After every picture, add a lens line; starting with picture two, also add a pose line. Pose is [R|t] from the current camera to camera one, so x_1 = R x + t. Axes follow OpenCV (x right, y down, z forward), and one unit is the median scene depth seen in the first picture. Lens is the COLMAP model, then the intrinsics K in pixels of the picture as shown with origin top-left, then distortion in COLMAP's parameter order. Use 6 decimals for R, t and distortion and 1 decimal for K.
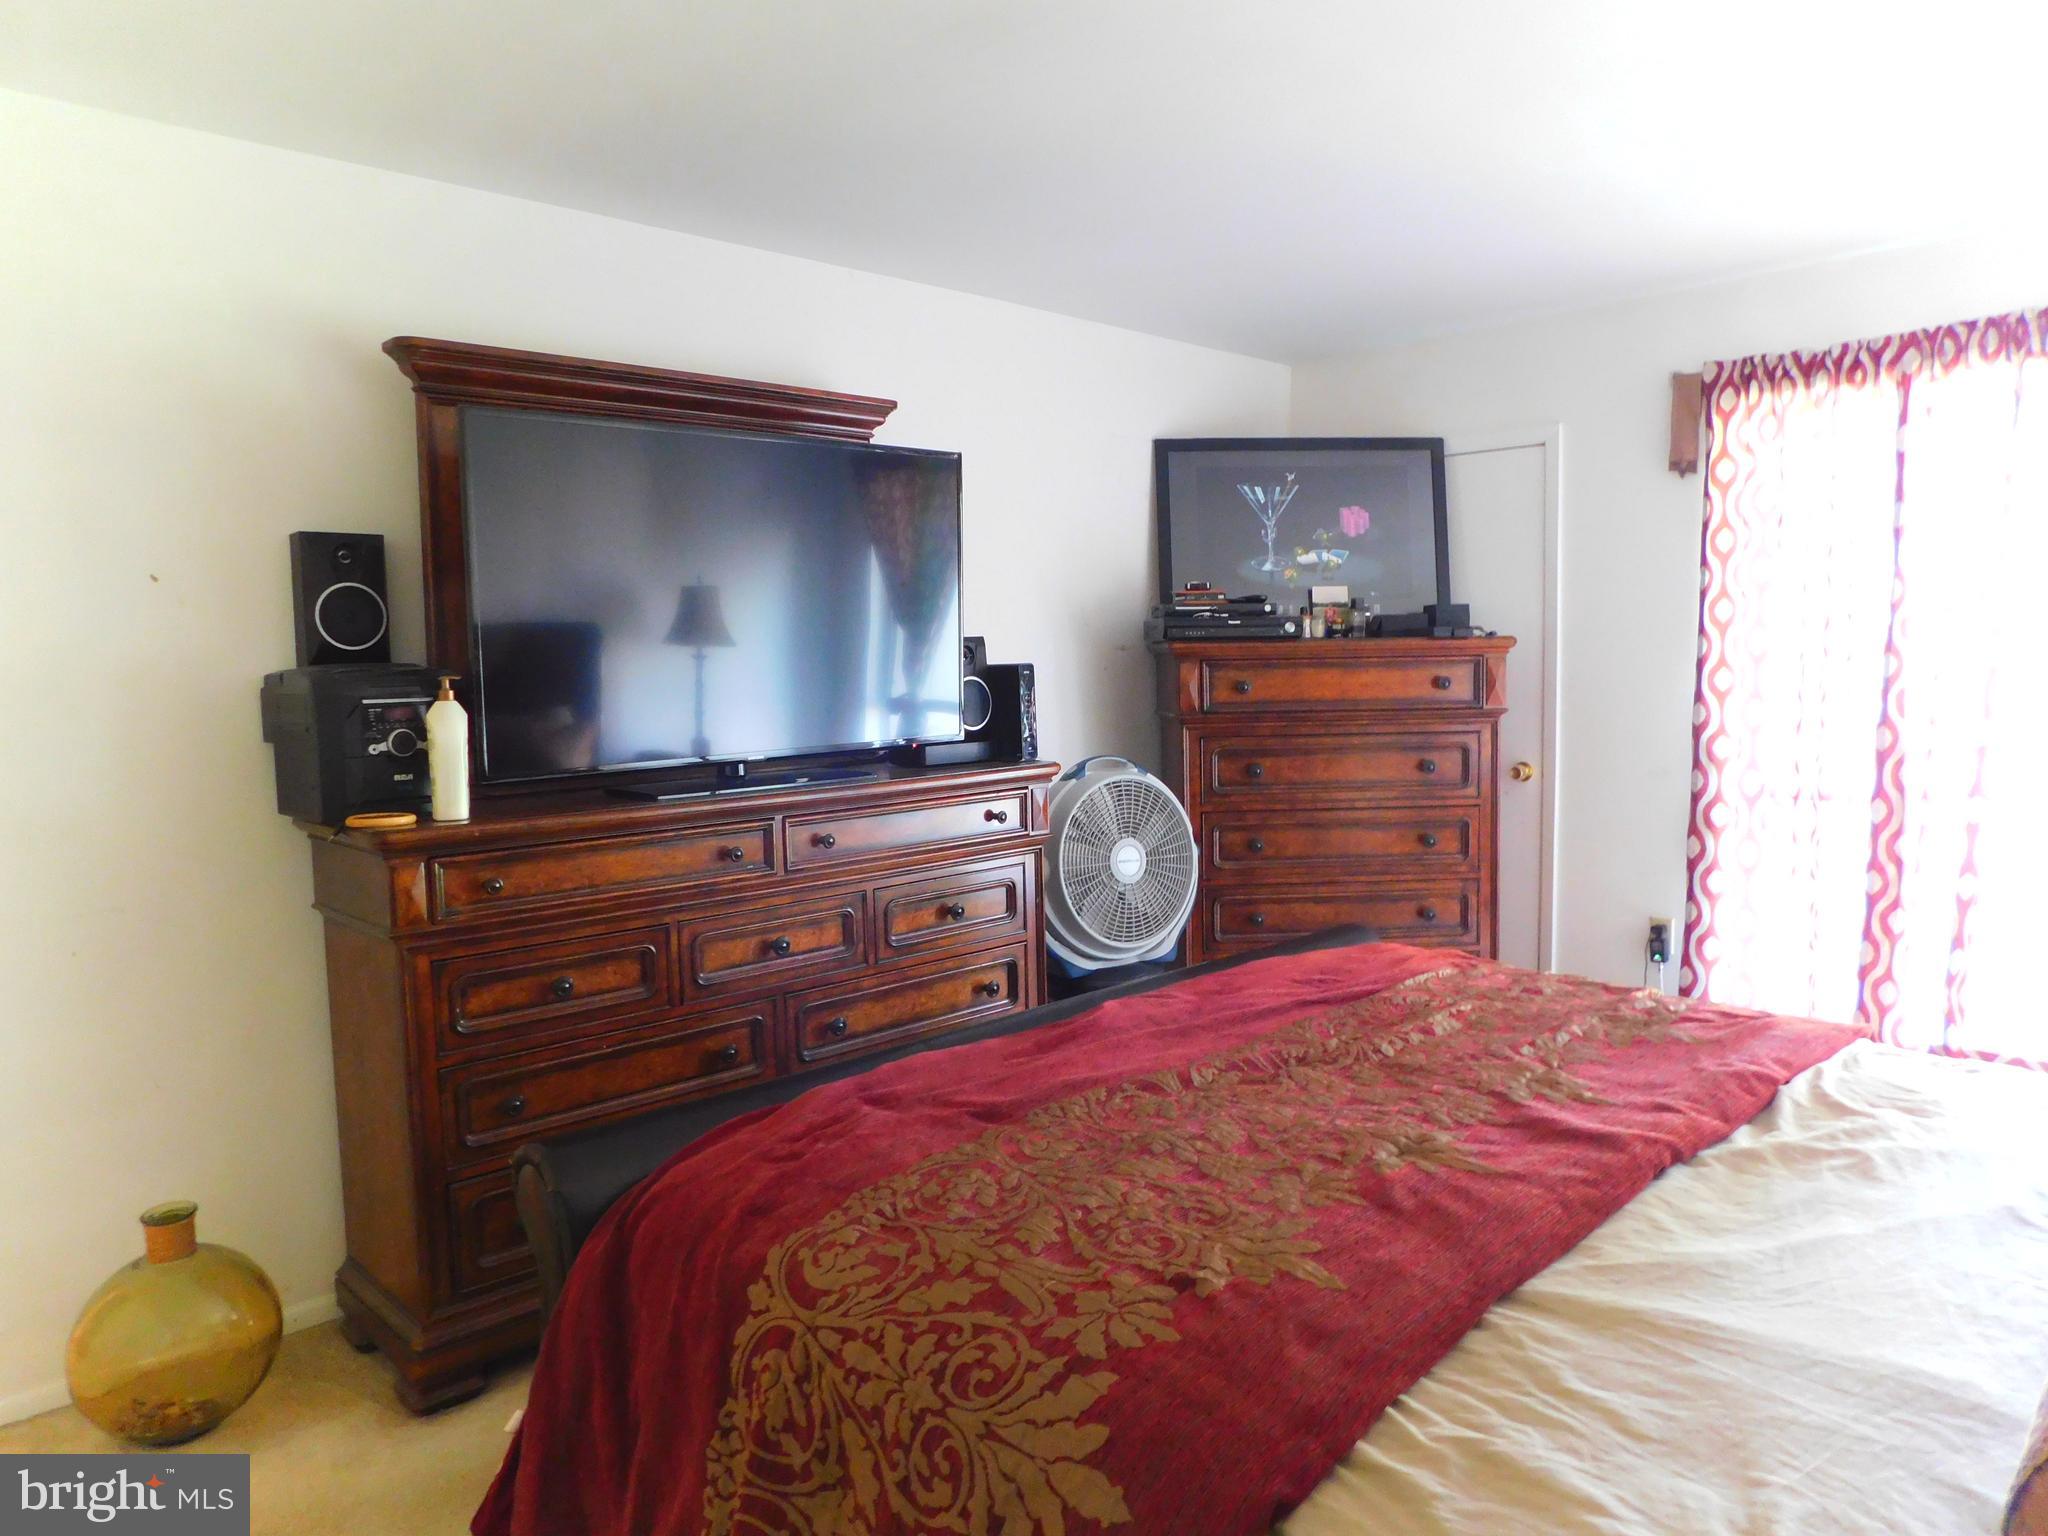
lens RADIAL K [[1373.0, 0, 1024.0], [0, 1373.0, 768.0], [0, 0, 1]] dist [0.000421, 0.000725]
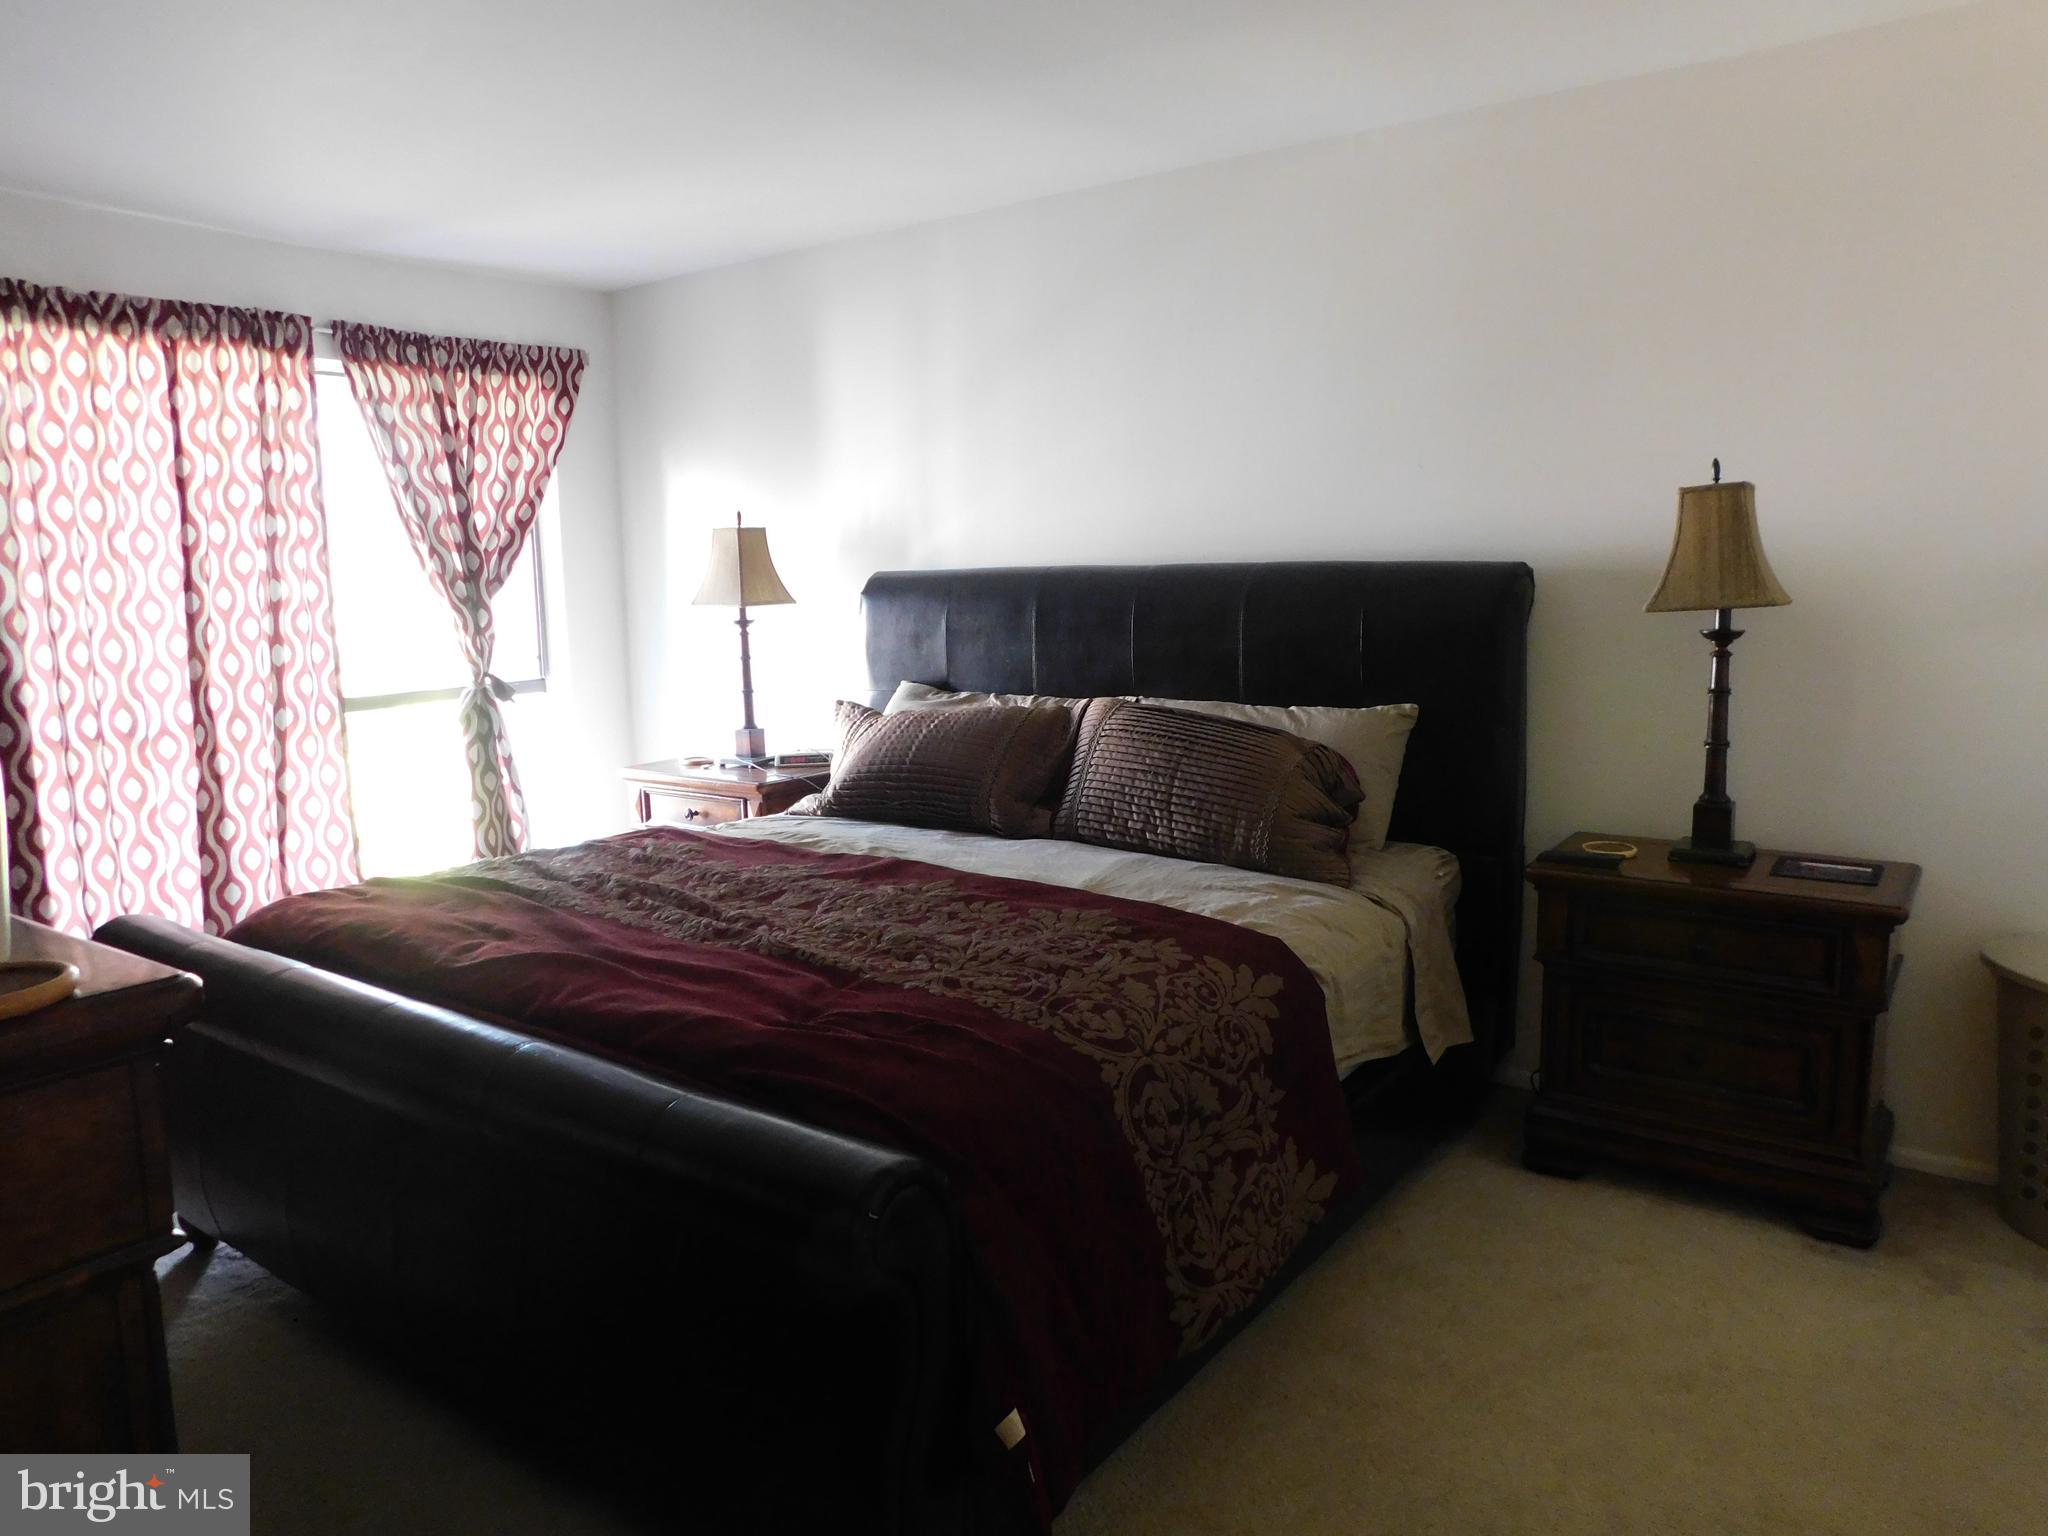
lens RADIAL K [[1373.0, 0, 1024.0], [0, 1373.0, 768.0], [0, 0, 1]] dist [0.000421, 0.000725]
pose [[-0.180152, -0.118396, 0.976487, -0.607415], [0.103431, 0.984946, 0.138504, -0.028677], [-0.978186, 0.125951, -0.165194, 0.560581]]
